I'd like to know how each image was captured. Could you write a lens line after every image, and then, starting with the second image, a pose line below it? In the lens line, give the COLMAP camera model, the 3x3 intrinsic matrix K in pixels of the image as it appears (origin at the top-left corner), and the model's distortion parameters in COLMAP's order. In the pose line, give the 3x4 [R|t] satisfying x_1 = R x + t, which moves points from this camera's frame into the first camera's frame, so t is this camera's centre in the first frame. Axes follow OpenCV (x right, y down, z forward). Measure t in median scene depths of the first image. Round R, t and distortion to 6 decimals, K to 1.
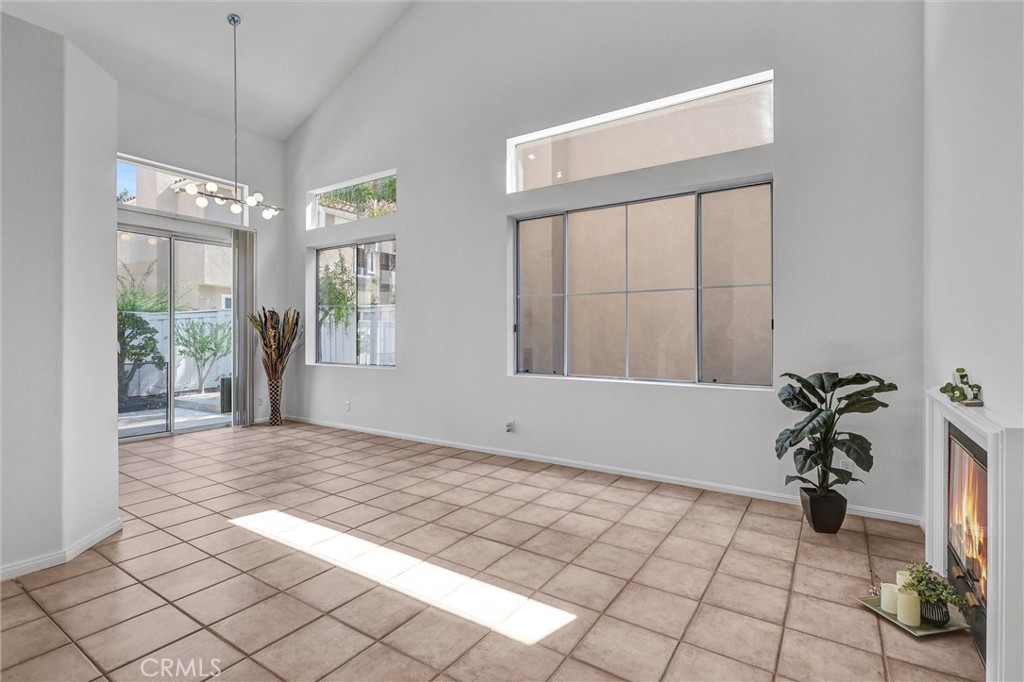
lens RADIAL K [[492.9, 0, 518.2], [0, 492.9, 341.6], [0, 0, 1]] dist [-0.000538, -0.000181]
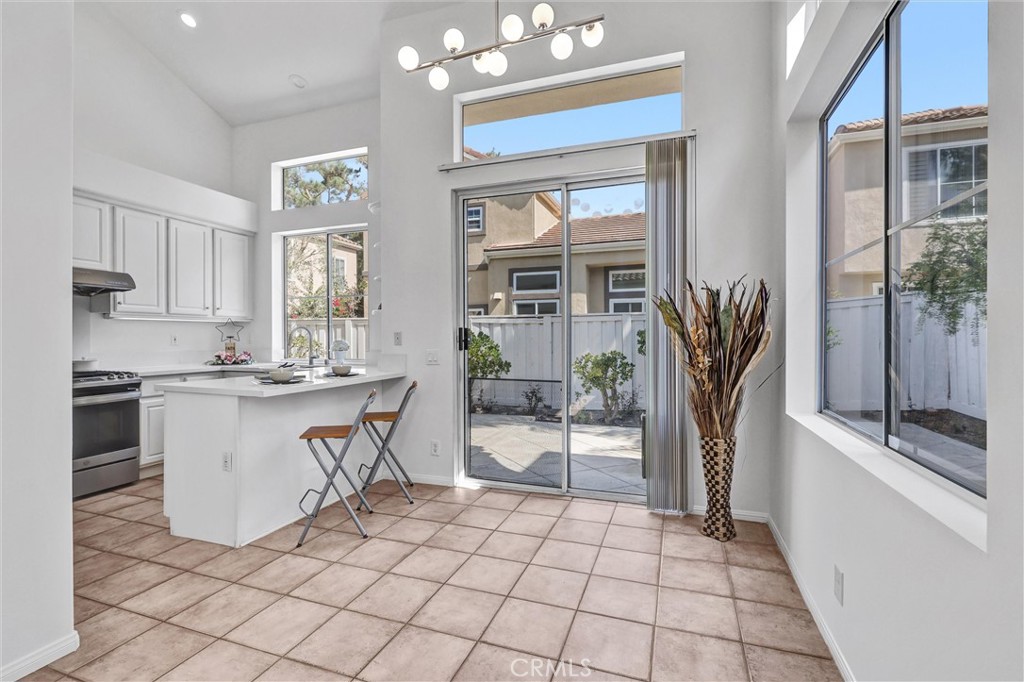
lens RADIAL K [[463.4, 0, 515.1], [0, 463.4, 339.2], [0, 0, 1]] dist [-0.004252, 0.001445]
pose [[0.230610, 0.003222, -0.973041, -0.233865], [-0.013995, 0.999902, -0.000006, -0.023336], [0.972946, 0.013620, 0.230633, 1.425364]]
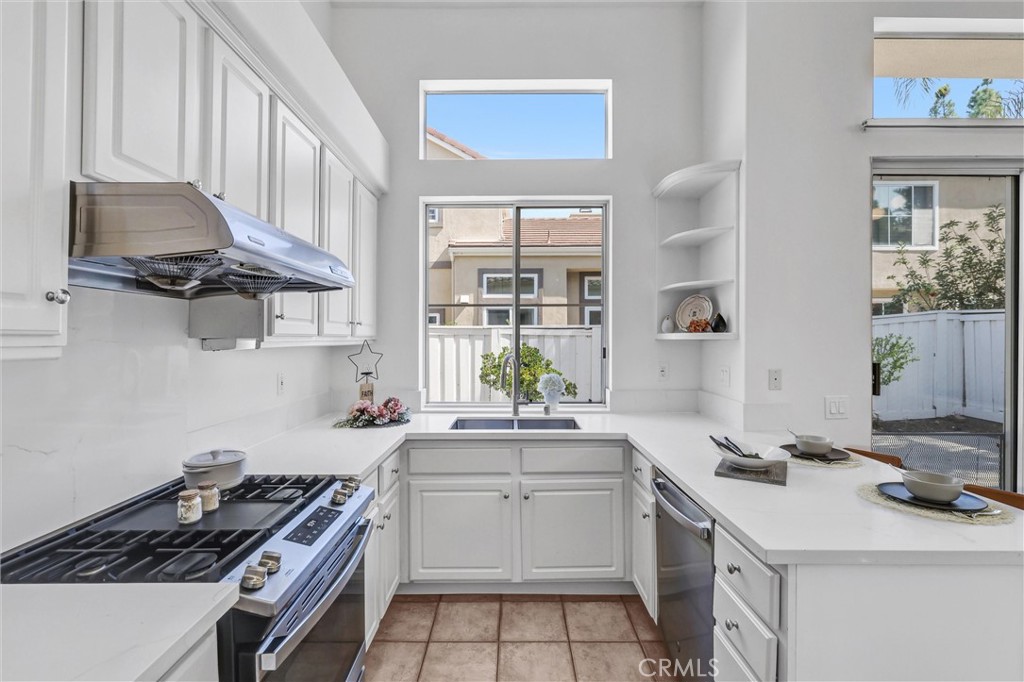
lens RADIAL K [[463.4, 0, 517.3], [0, 463.4, 337.1], [0, 0, 1]] dist [-0.004252, 0.001445]
pose [[0.553214, -0.003168, -0.833033, -1.068204], [-0.011542, 0.999868, -0.011468, -0.078365], [0.832959, 0.015959, 0.553104, 0.614640]]
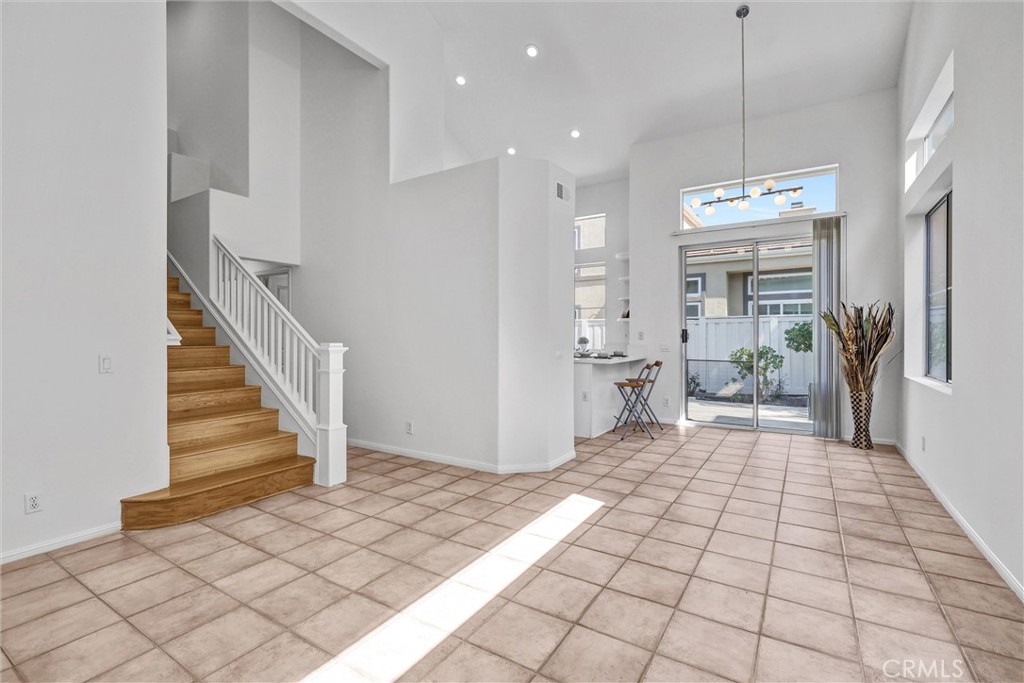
lens RADIAL K [[463.4, 0, 513.0], [0, 463.4, 337.5], [0, 0, 1]] dist [-0.004252, 0.001445]
pose [[0.007533, 0.003767, -0.999965, 0.517798], [-0.014195, 0.999893, 0.003660, -0.012902], [0.999871, 0.014167, 0.007585, 0.840814]]
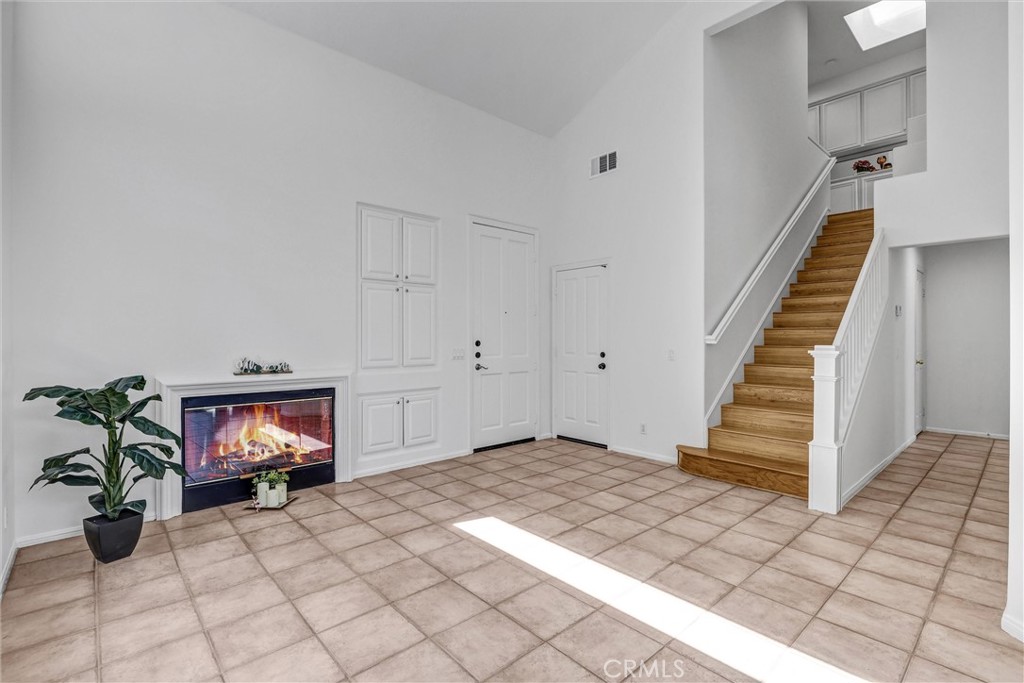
lens RADIAL K [[463.4, 0, 511.7], [0, 463.4, 337.8], [0, 0, 1]] dist [-0.004252, 0.001445]
pose [[-0.965266, 0.001215, 0.261267, -0.286801], [0.006019, 0.999827, 0.017586, -0.026334], [-0.261200, 0.018547, -0.965106, 1.550641]]
